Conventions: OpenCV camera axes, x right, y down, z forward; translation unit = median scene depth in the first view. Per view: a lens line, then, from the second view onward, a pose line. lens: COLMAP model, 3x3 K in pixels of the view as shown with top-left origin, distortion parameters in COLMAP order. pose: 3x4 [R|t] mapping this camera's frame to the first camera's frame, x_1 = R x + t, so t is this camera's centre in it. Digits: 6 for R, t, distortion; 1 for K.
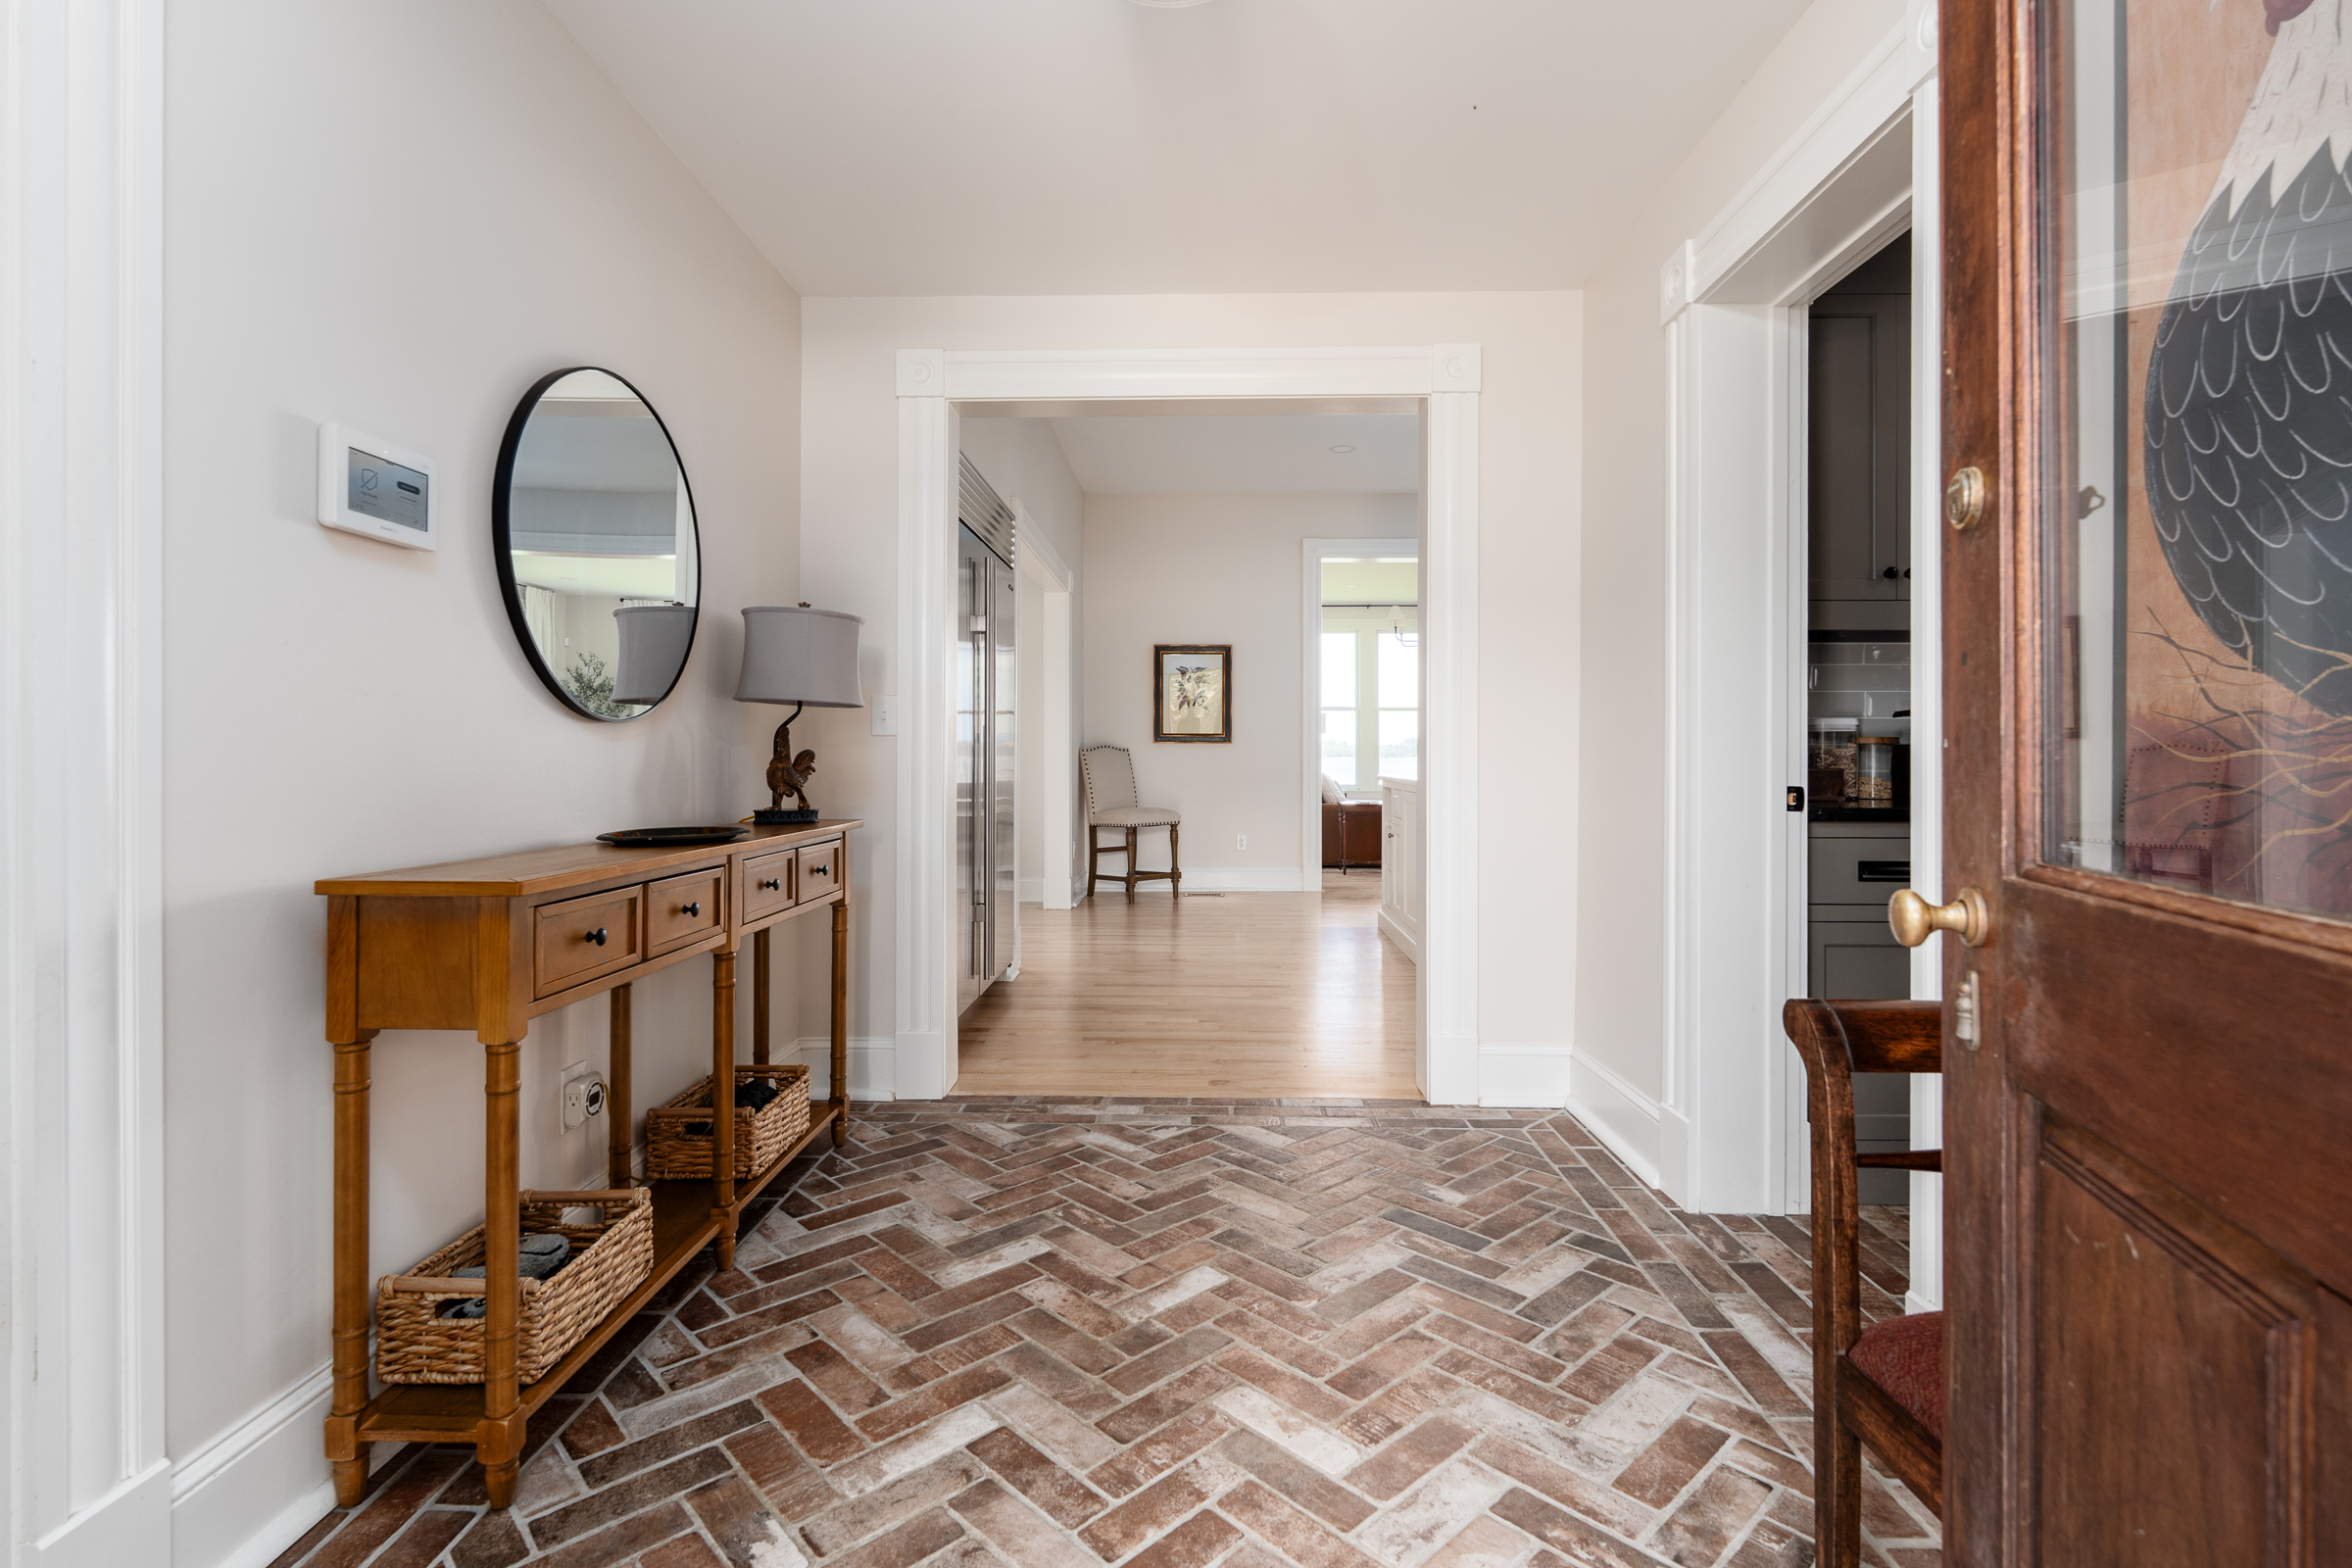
lens RADIAL K [[1055.9, 0, 1190.1], [0, 1055.9, 747.6], [0, 0, 1]] dist [-0.003894, 0.000231]
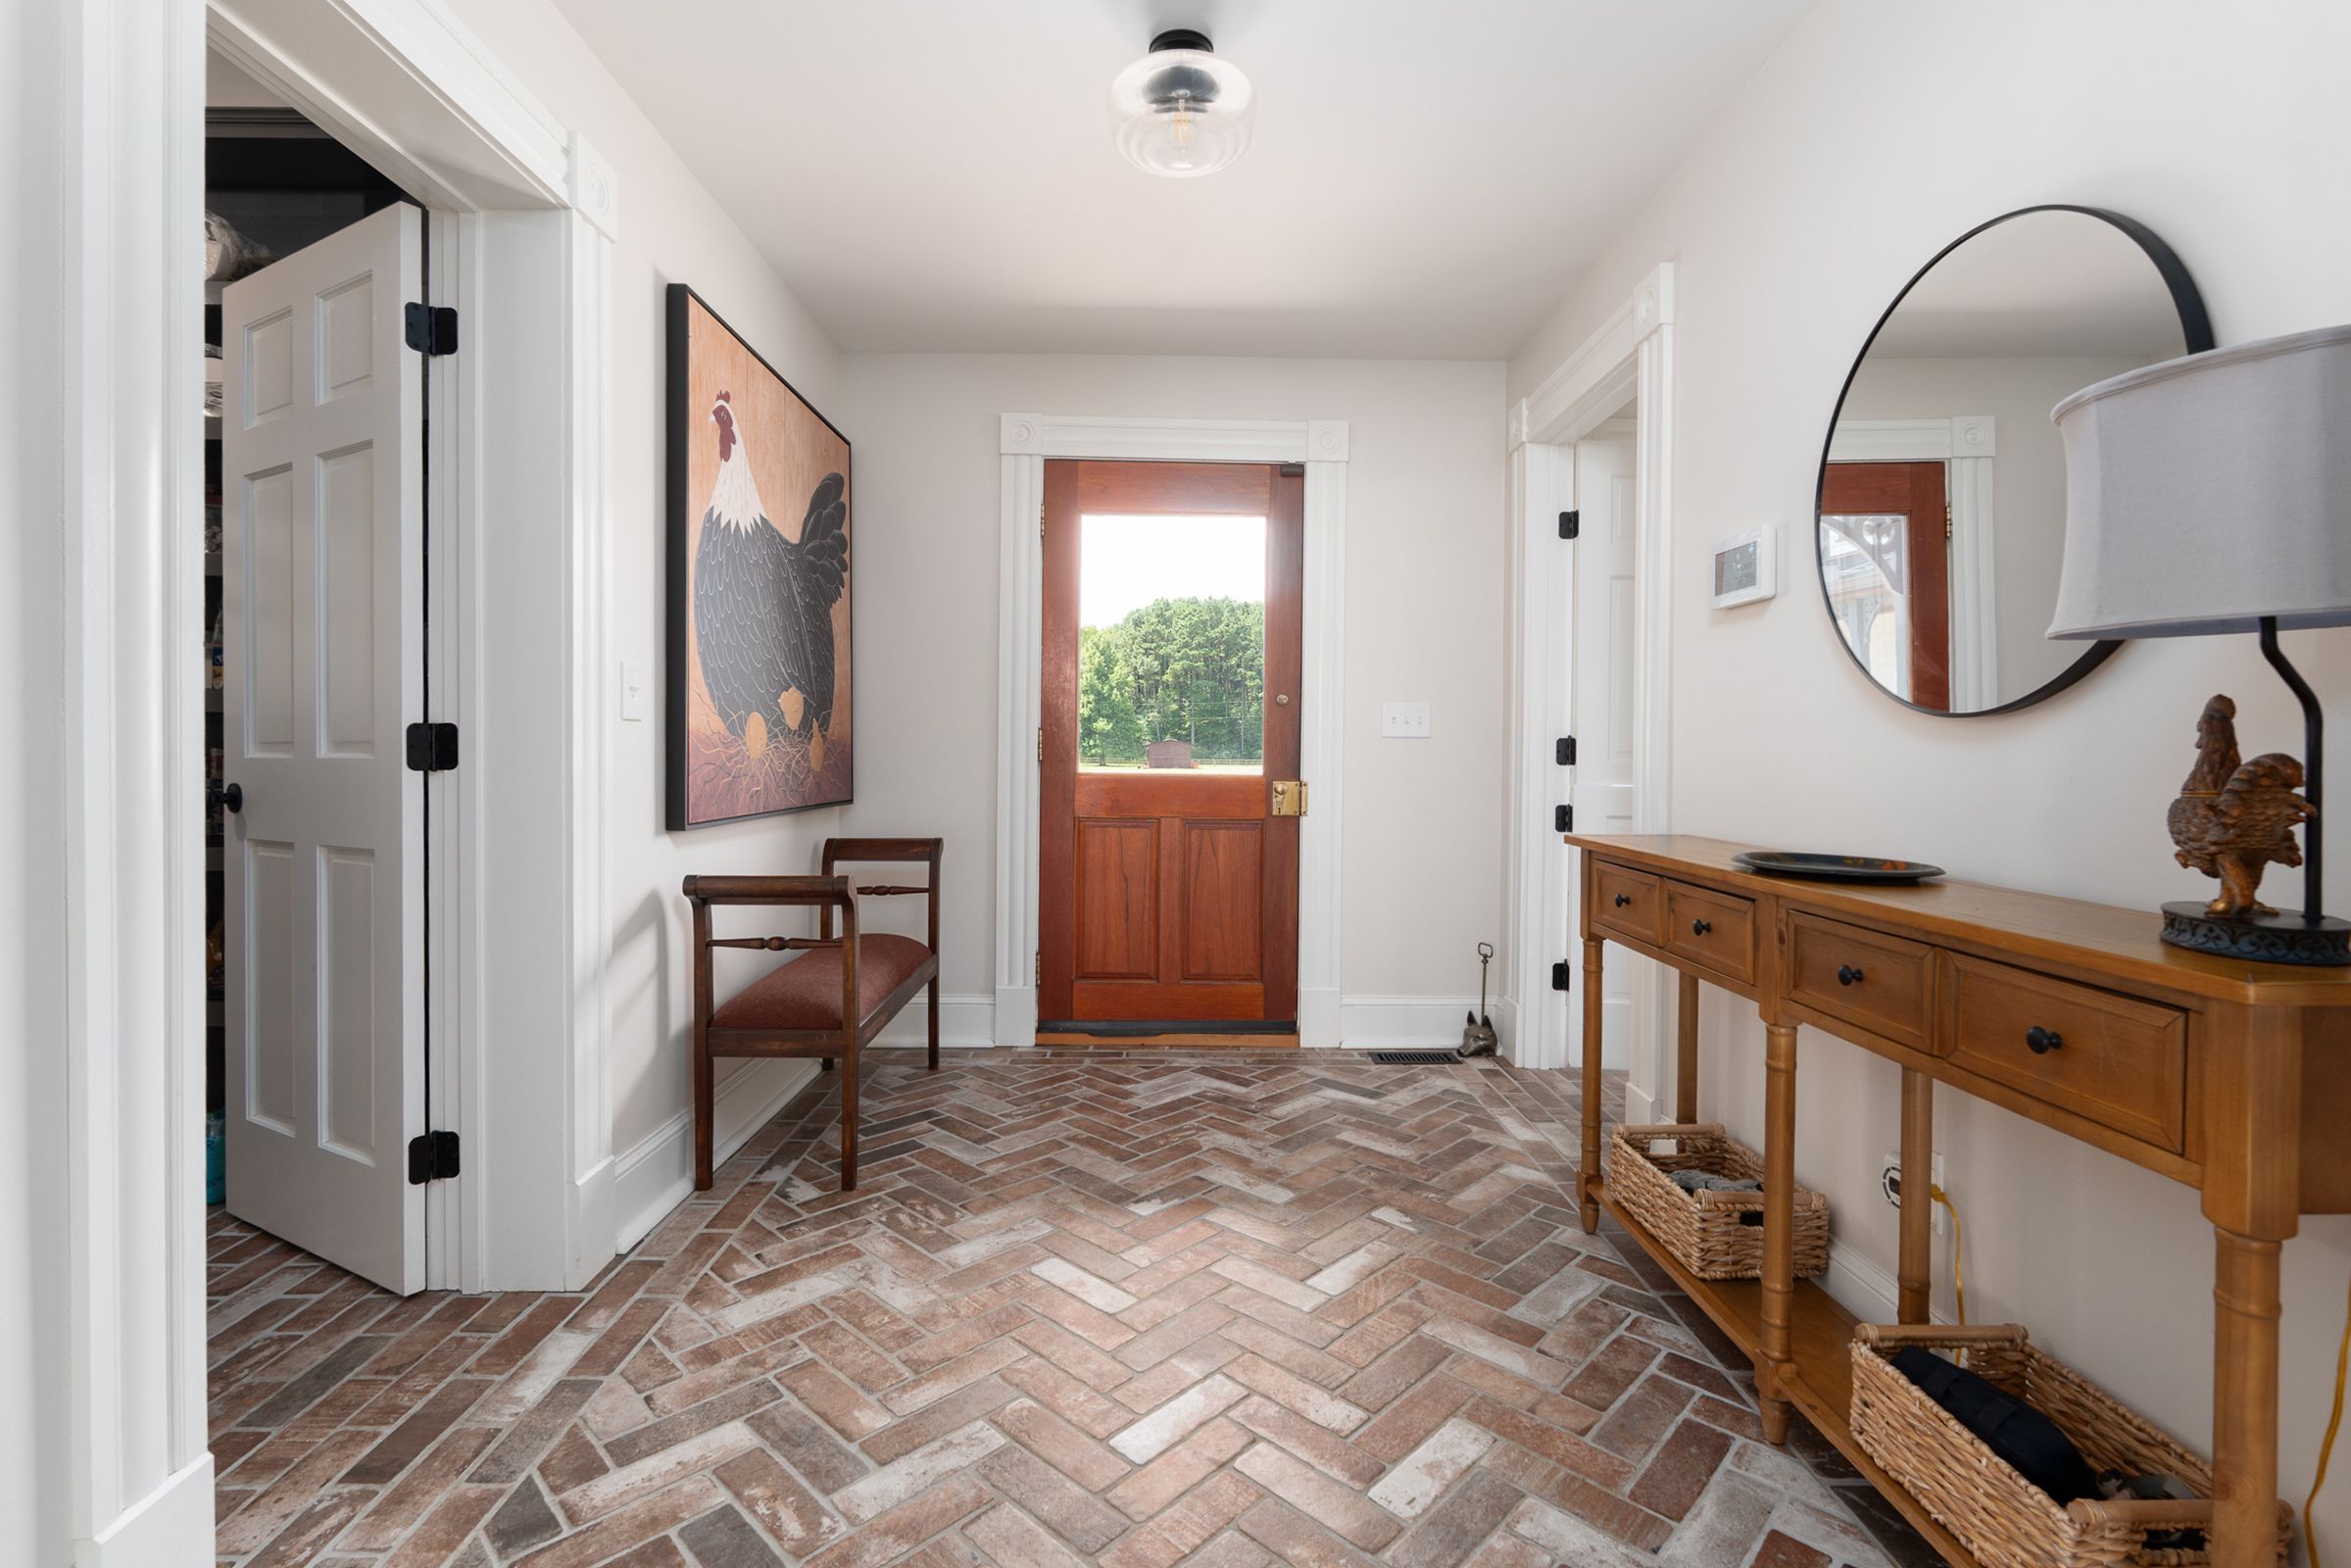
lens RADIAL K [[1055.5, 0, 1184.8], [0, 1055.5, 760.4], [0, 0, 1]] dist [-0.003894, 0.000231]
pose [[-0.999255, -0.007440, -0.037871, 0.014422], [-0.007663, 0.999954, 0.005748, 0.004378], [0.037826, 0.006034, -0.999266, 1.860146]]
